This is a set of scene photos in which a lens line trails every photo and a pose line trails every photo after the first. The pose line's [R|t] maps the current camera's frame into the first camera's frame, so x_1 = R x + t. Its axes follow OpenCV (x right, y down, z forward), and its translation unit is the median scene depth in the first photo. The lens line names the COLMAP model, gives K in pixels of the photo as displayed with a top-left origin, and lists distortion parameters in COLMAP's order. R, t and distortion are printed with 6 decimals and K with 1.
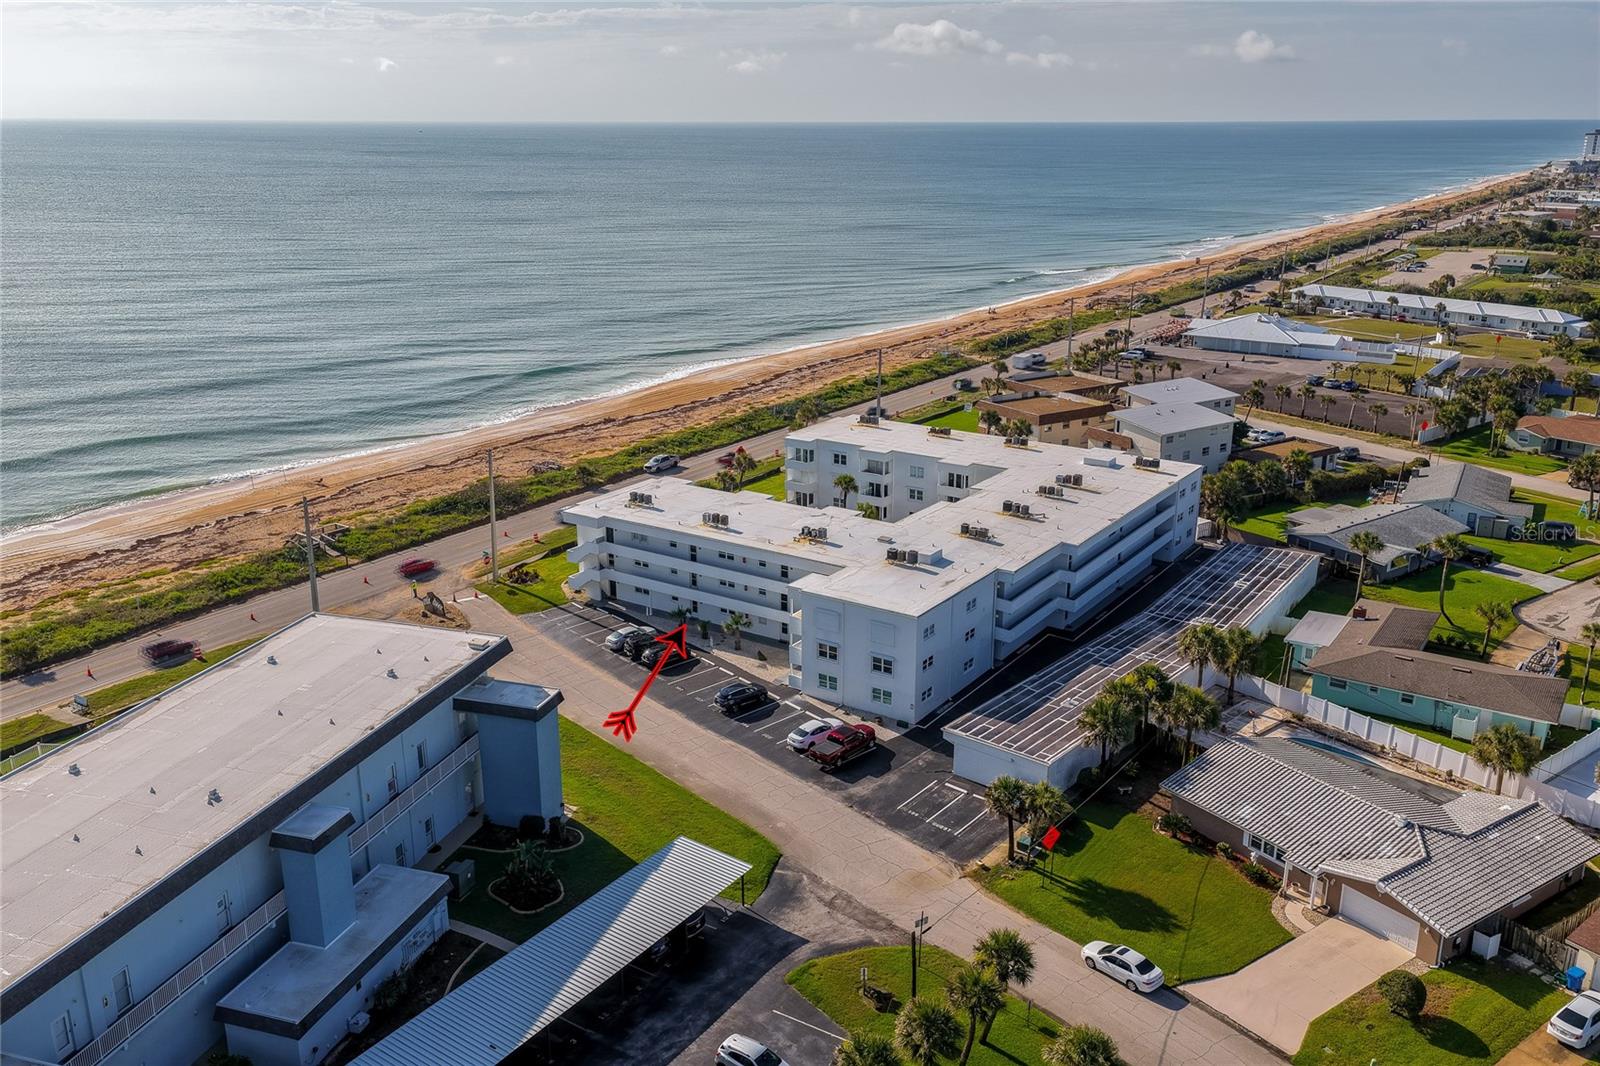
lens RADIAL K [[1333.8, 0, 801.6], [0, 1333.8, 536.7], [0, 0, 1]] dist [-0.015559, 0.092703]
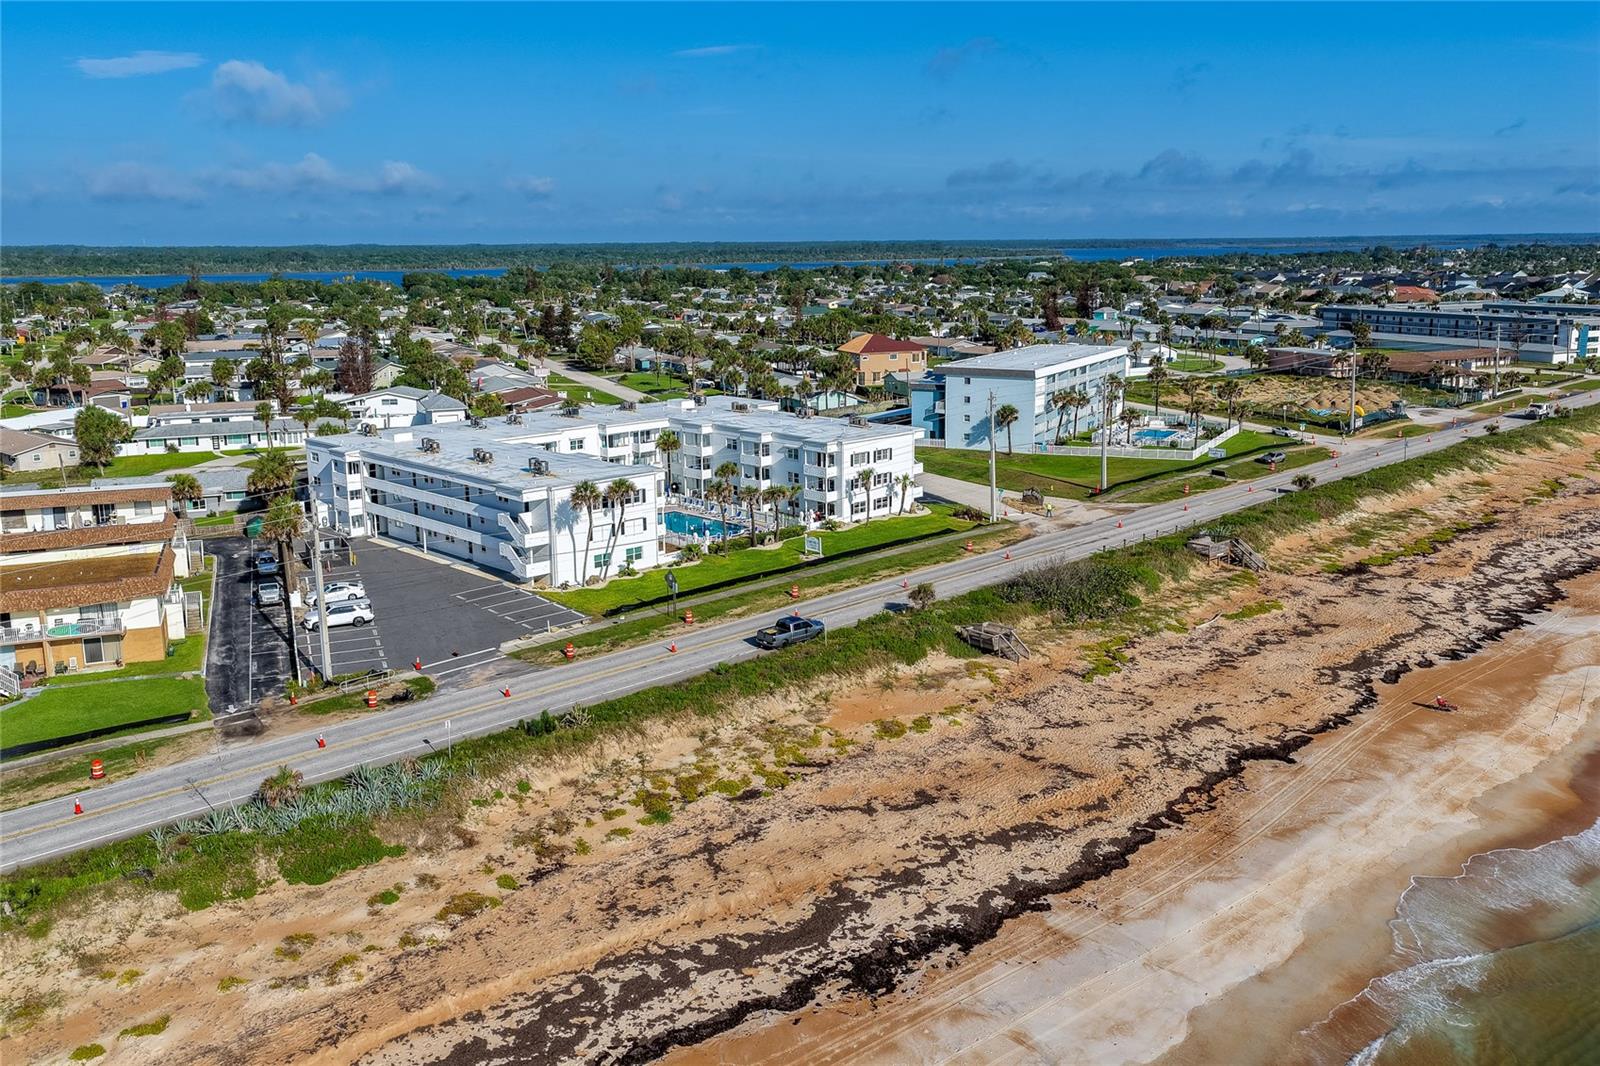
lens RADIAL K [[1333.8, 0, 801.6], [0, 1333.8, 536.7], [0, 0, 1]] dist [-0.015559, 0.092703]
pose [[-0.977952, -0.036707, 0.205576, -0.329852], [0.071715, 0.865526, 0.495703, -0.546177], [-0.196127, 0.499517, -0.843811, 2.139969]]
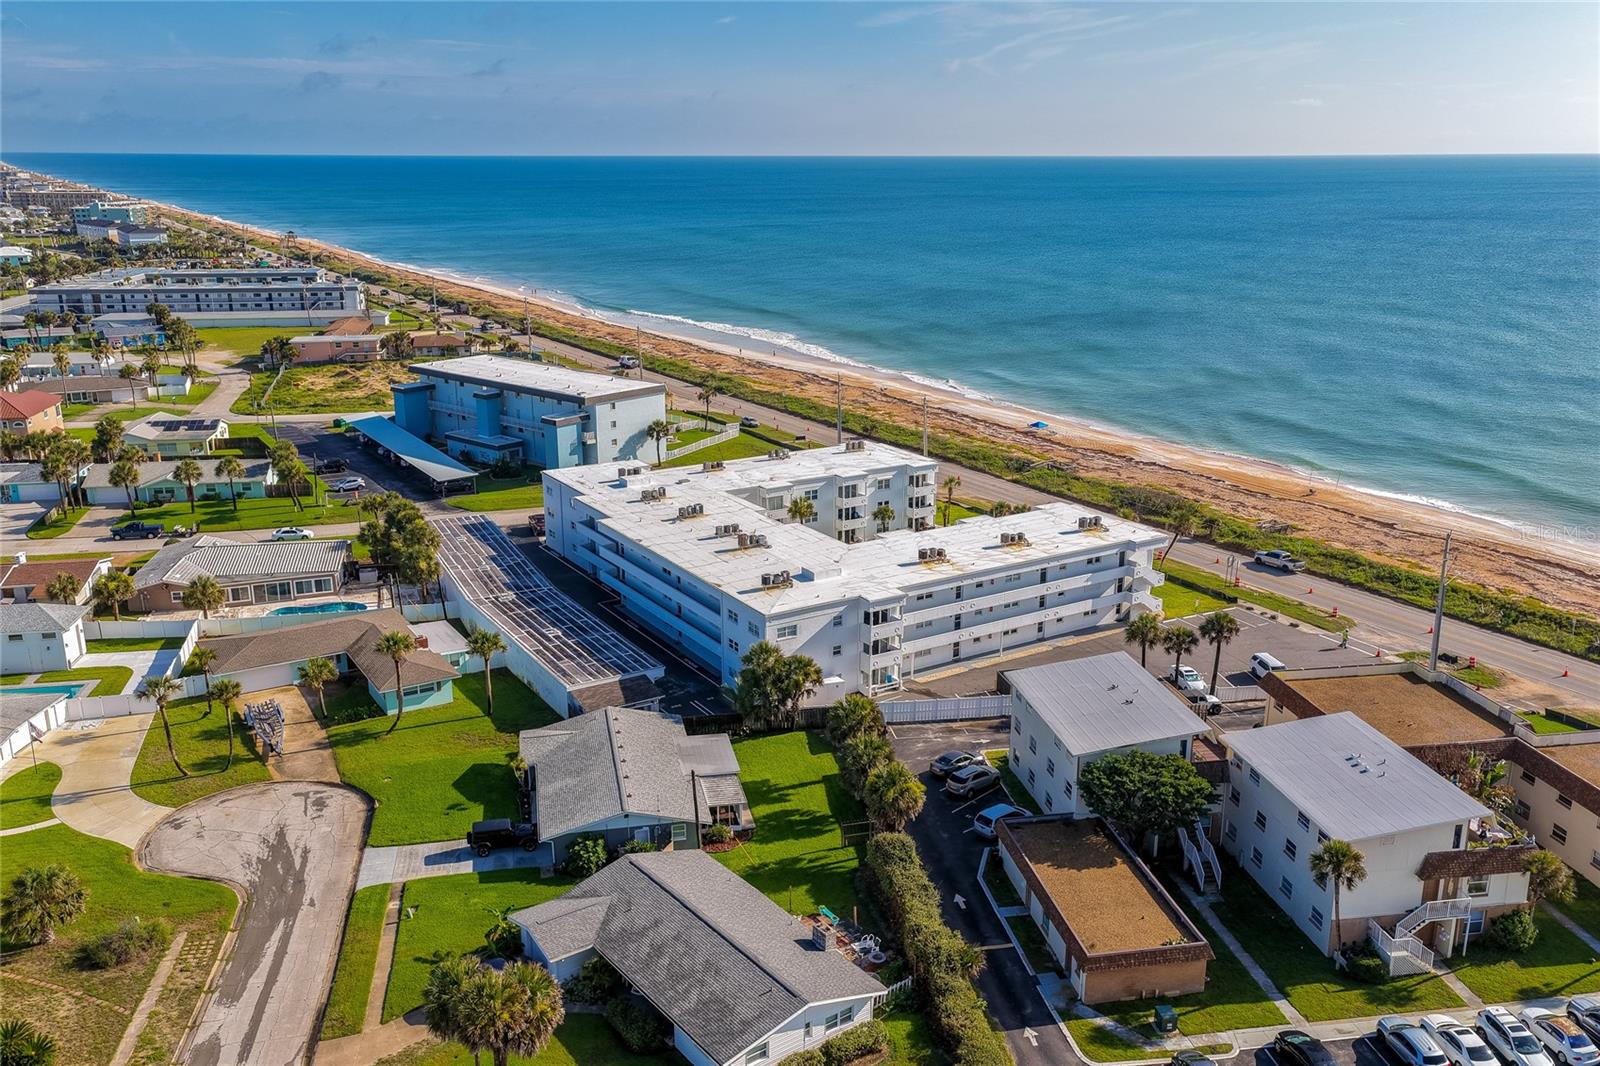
lens RADIAL K [[1354.0, 0, 800.3], [0, 1354.0, 516.2], [0, 0, 1]] dist [-0.006498, 0.031802]
pose [[-0.407943, 0.239729, -0.880972, 1.114421], [-0.275334, 0.887688, 0.369053, -0.455473], [0.870502, 0.393115, -0.296121, 1.434111]]
